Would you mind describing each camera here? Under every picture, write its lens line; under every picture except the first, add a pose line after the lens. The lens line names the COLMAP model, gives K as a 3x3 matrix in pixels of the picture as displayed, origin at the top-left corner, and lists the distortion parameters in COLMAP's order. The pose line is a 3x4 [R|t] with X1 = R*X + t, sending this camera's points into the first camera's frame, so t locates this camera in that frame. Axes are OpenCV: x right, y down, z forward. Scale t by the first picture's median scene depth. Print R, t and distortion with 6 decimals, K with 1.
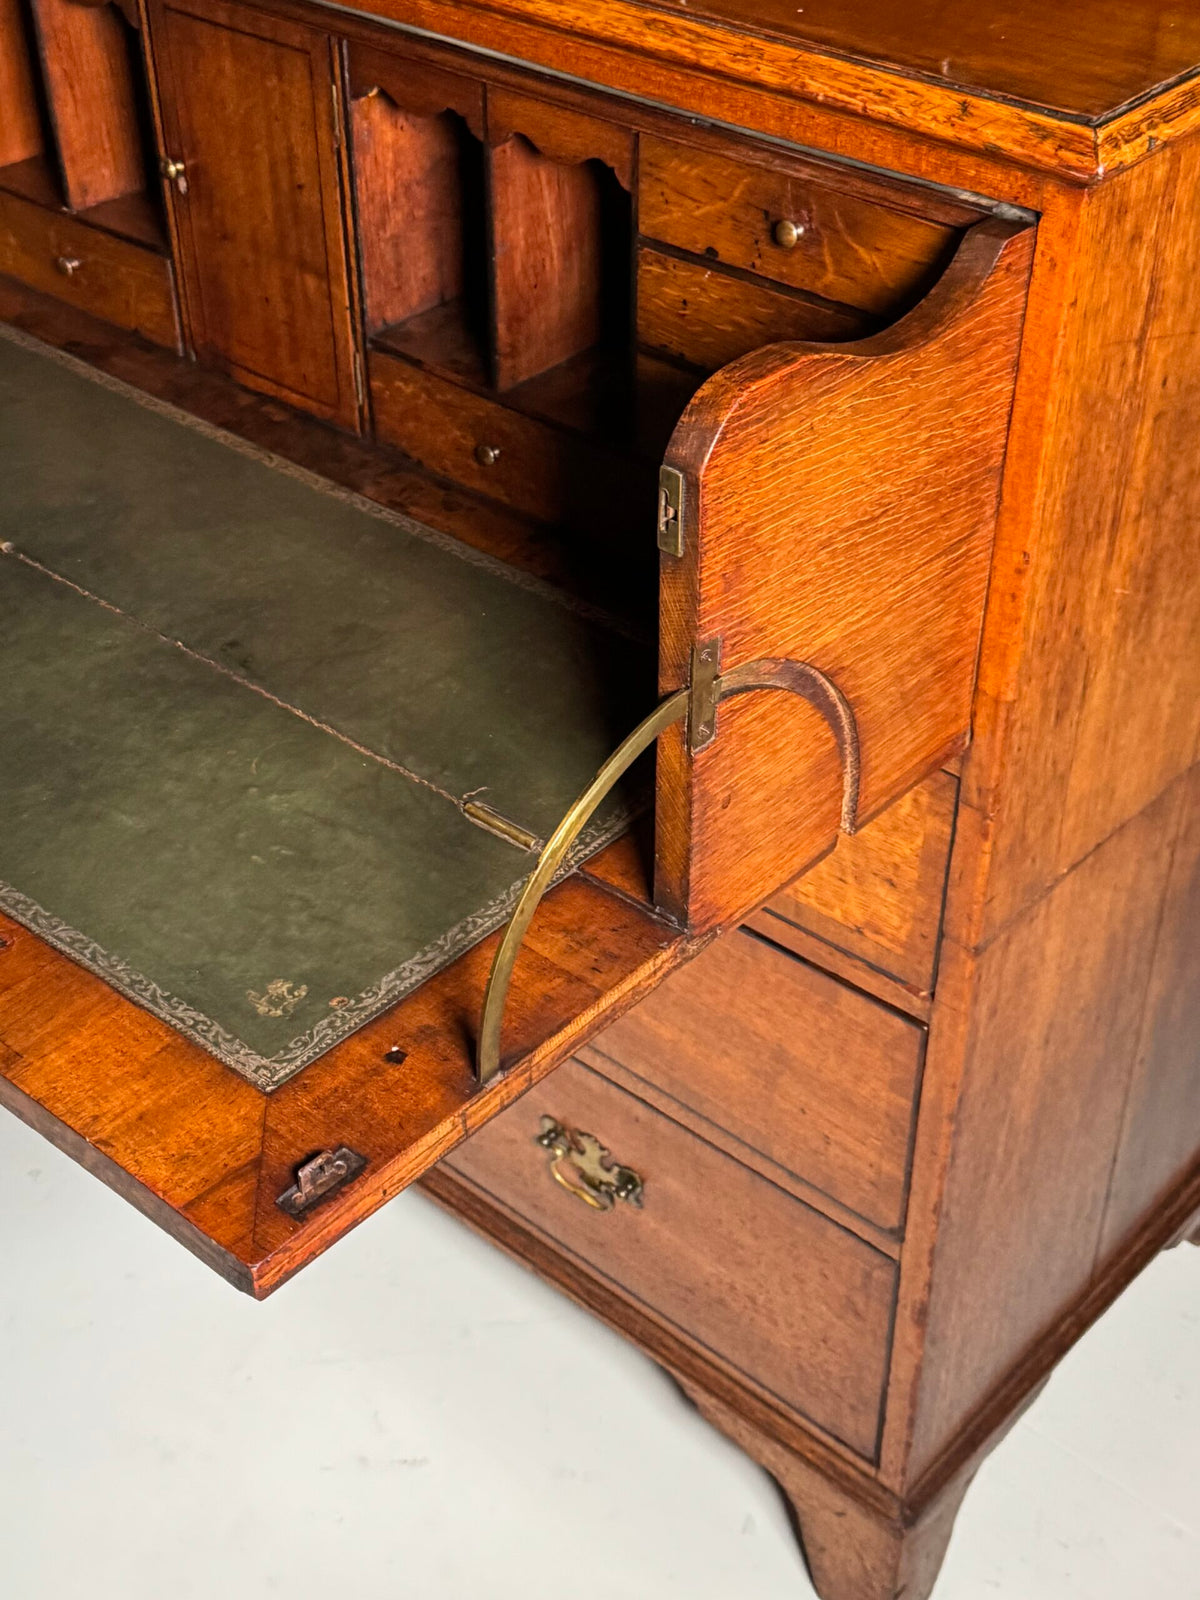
lens RADIAL K [[2107.2, 0, 584.6], [0, 2107.2, 824.2], [0, 0, 1]] dist [0.196257, -0.423371]
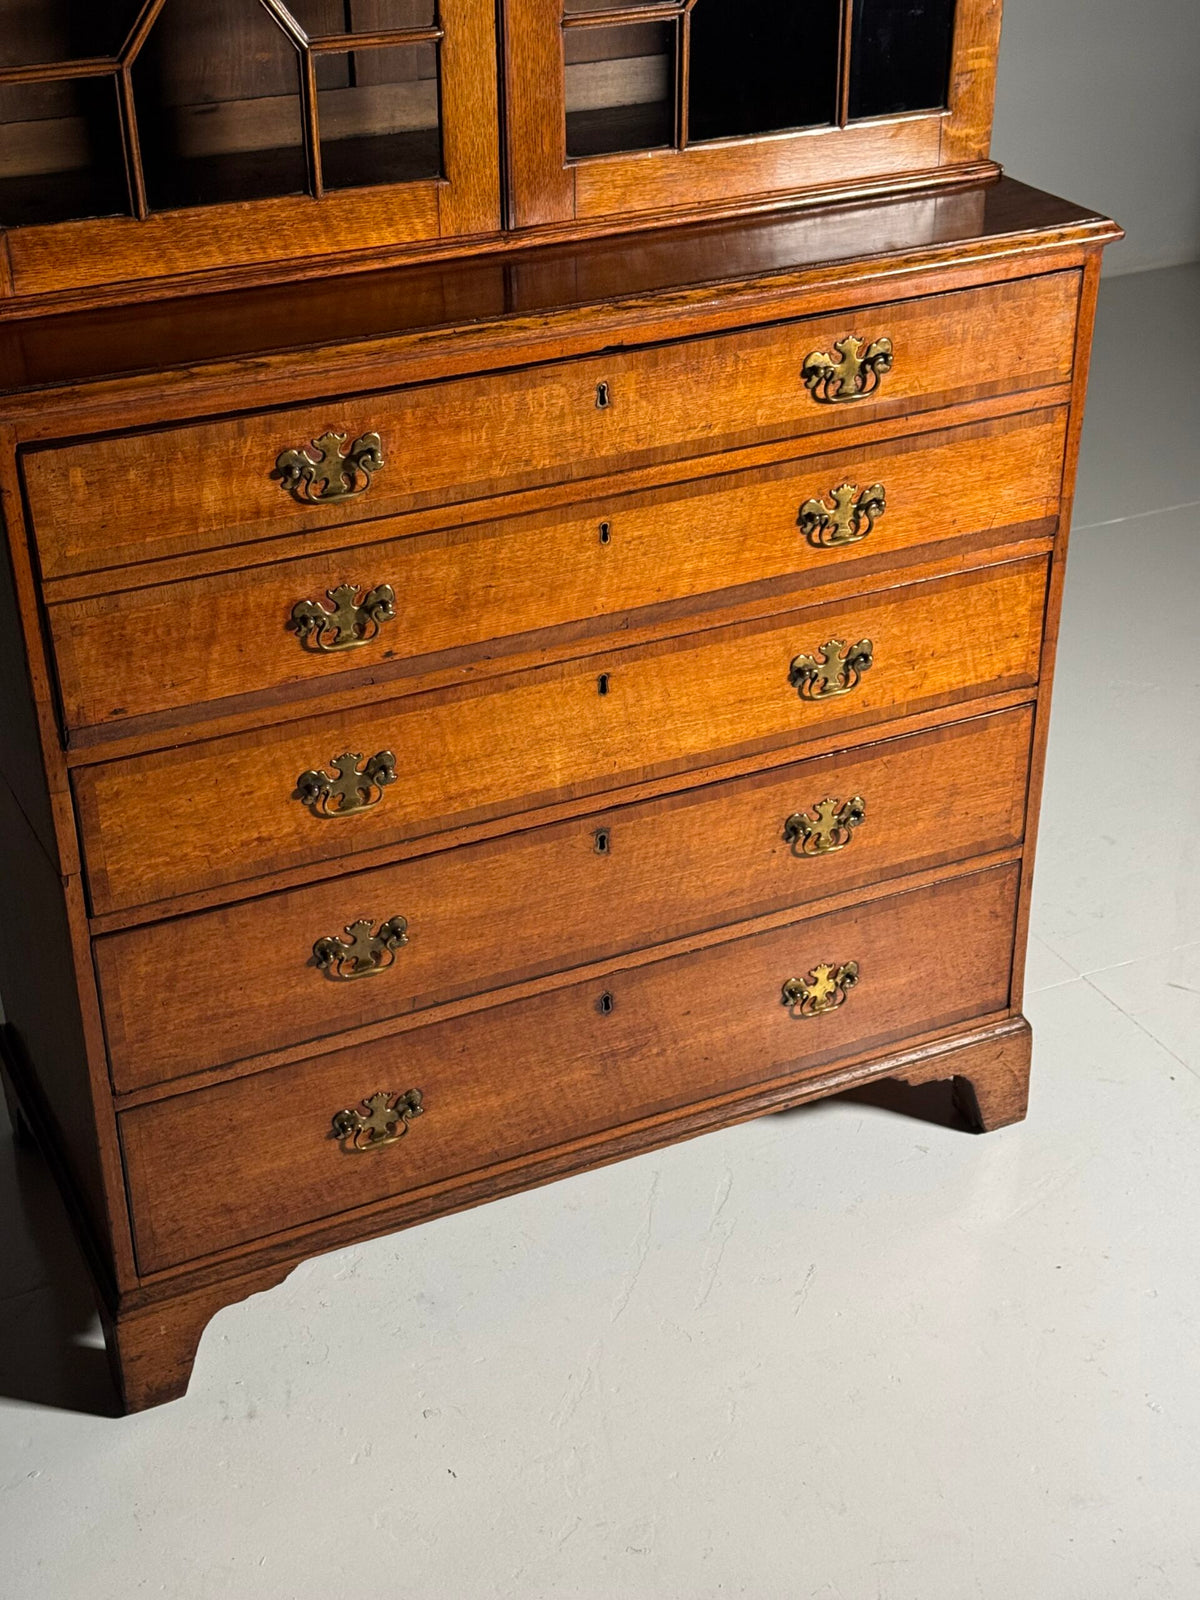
lens RADIAL K [[2226.0, 0, 602.0], [0, 2226.0, 823.6], [0, 0, 1]] dist [0.175226, -0.285761]
pose [[0.383586, -0.461651, 0.799838, -1.923284], [0.576913, 0.796086, 0.182809, -0.478982], [-0.721133, 0.391314, 0.571700, 0.189123]]
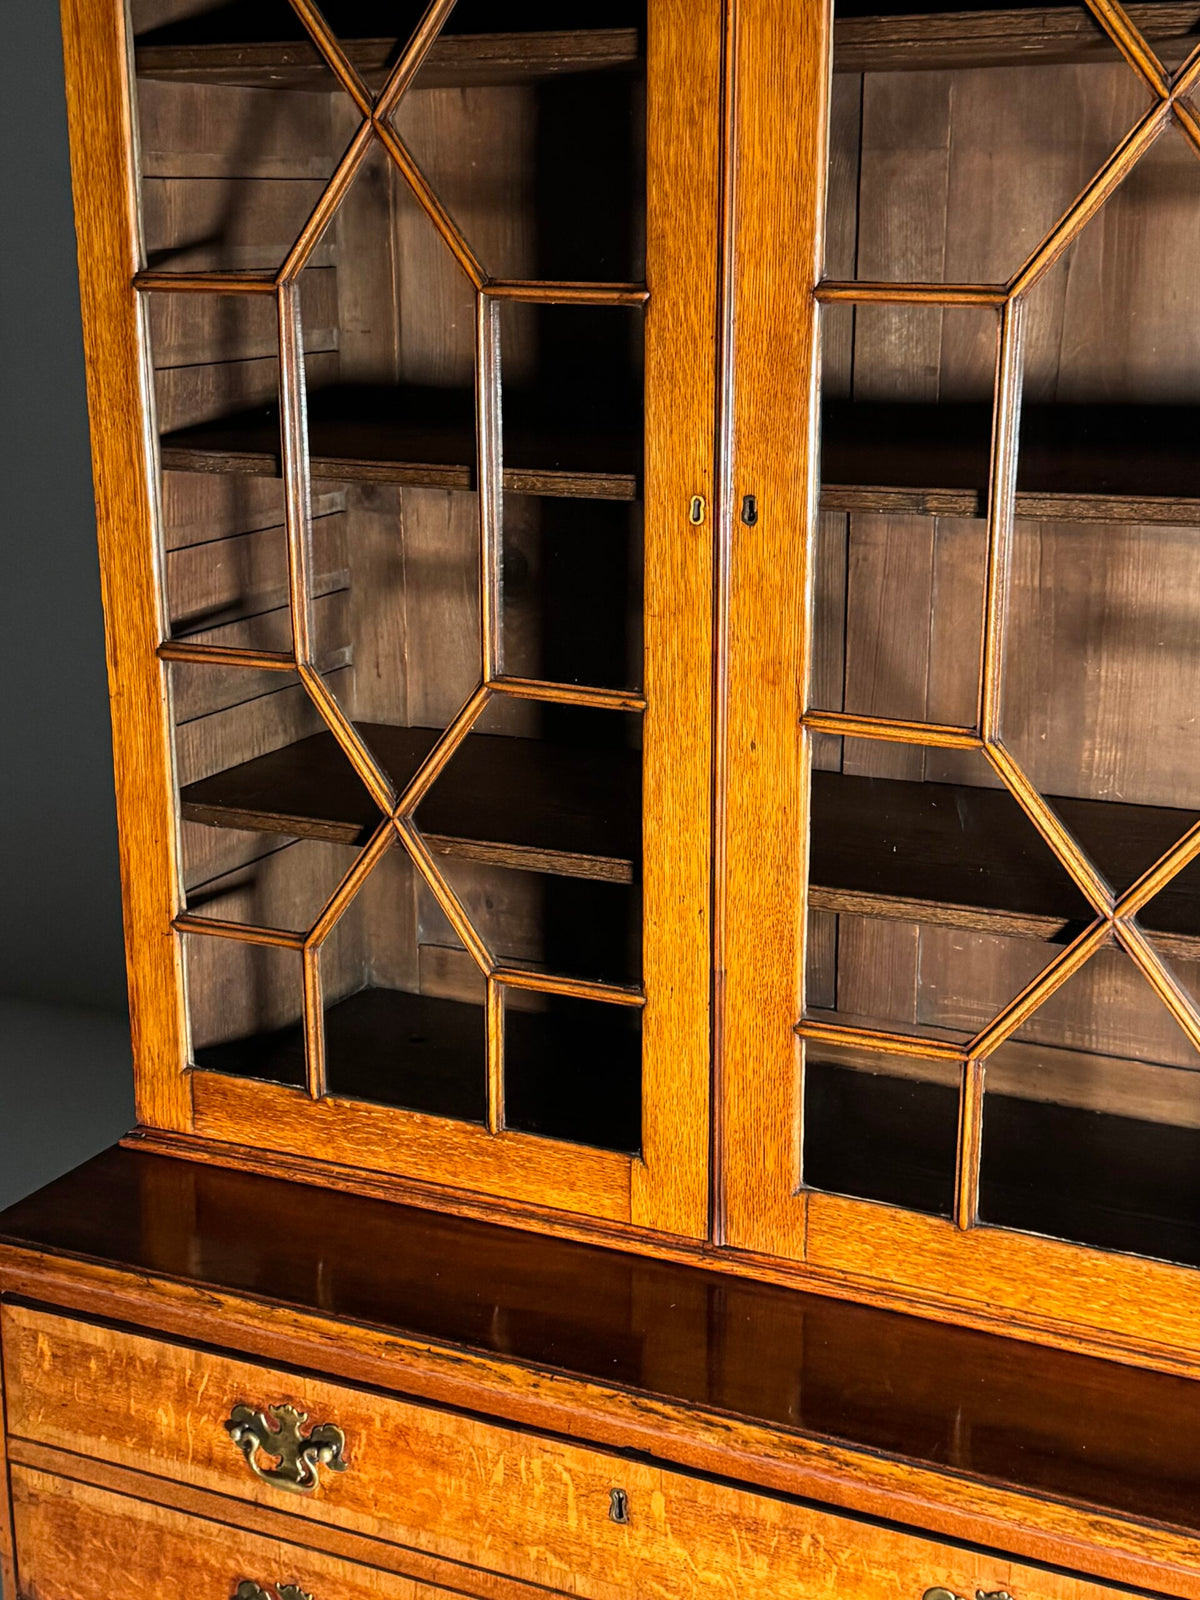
lens RADIAL K [[2189.3, 0, 601.9], [0, 2189.3, 792.3], [0, 0, 1]] dist [0.202204, -0.467558]
pose [[0.962226, -0.060456, 0.265456, -0.549482], [0.162561, 0.909724, -0.382068, -0.293264], [-0.218393, 0.410788, 0.885188, -0.278366]]
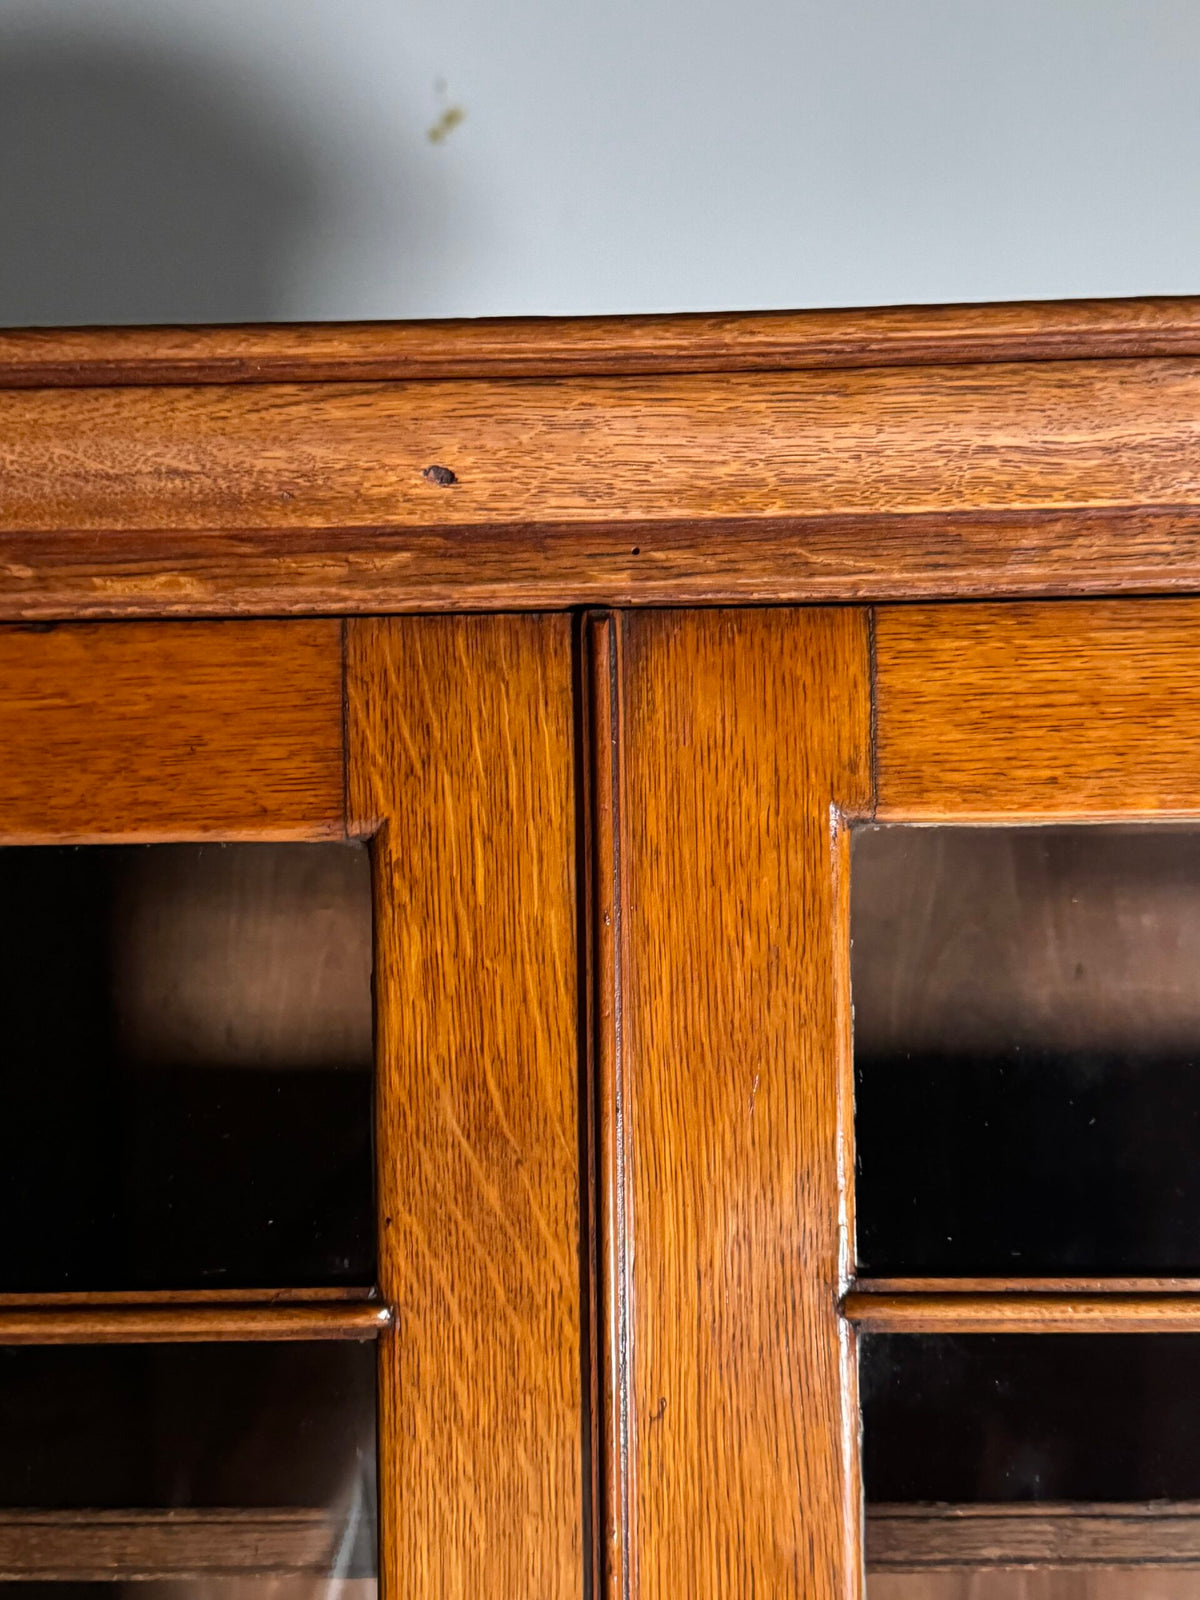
lens RADIAL K [[1881.7, 0, 599.4], [0, 1881.7, 799.8], [0, 0, 1]] dist [0.144434, -0.326263]
pose [[0.771758, 0.004234, 0.635902, -0.389768], [0.401144, 0.772676, -0.491991, -1.125163], [-0.493429, 0.634786, 0.594621, 0.309666]]
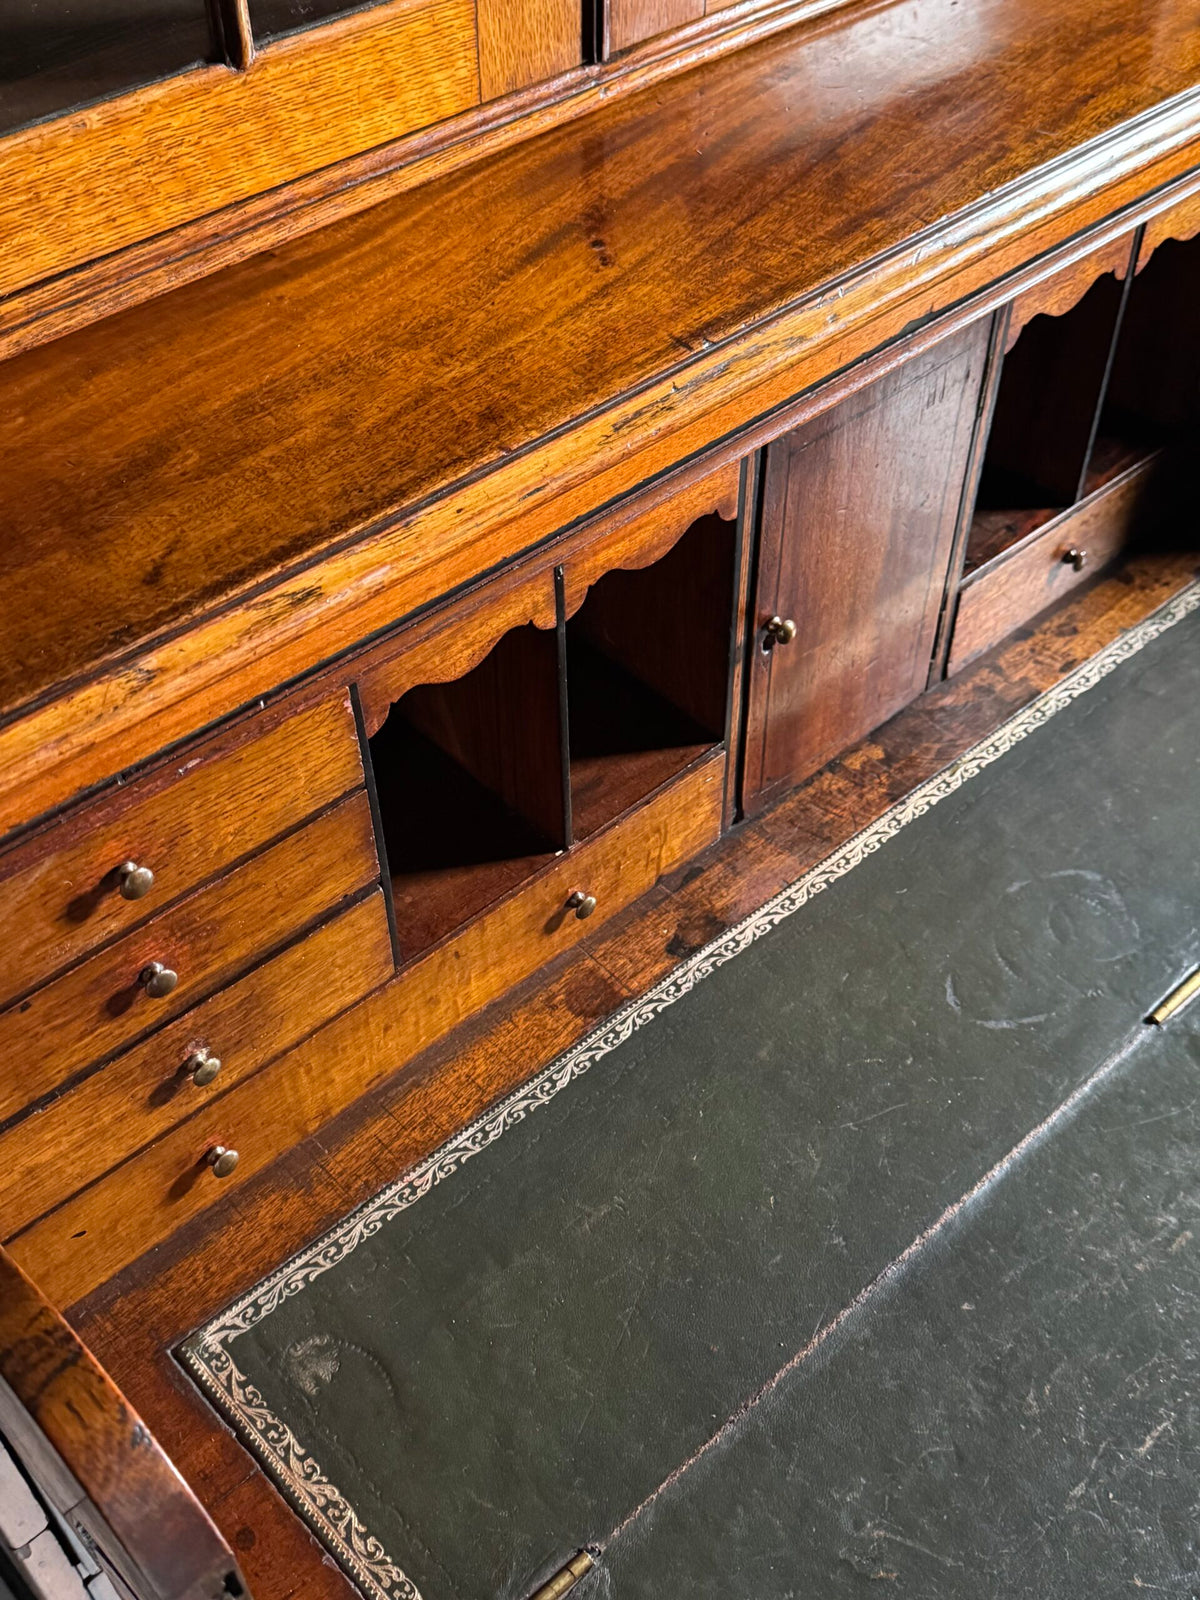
lens RADIAL K [[1709.7, 0, 626.6], [0, 1709.7, 821.2], [0, 0, 1]] dist [0.199577, -0.513334]
pose [[0.084628, -0.720609, 0.688157, -0.844341], [0.612308, 0.582457, 0.534624, -0.789390], [-0.786077, 0.376120, 0.490527, 0.944736]]
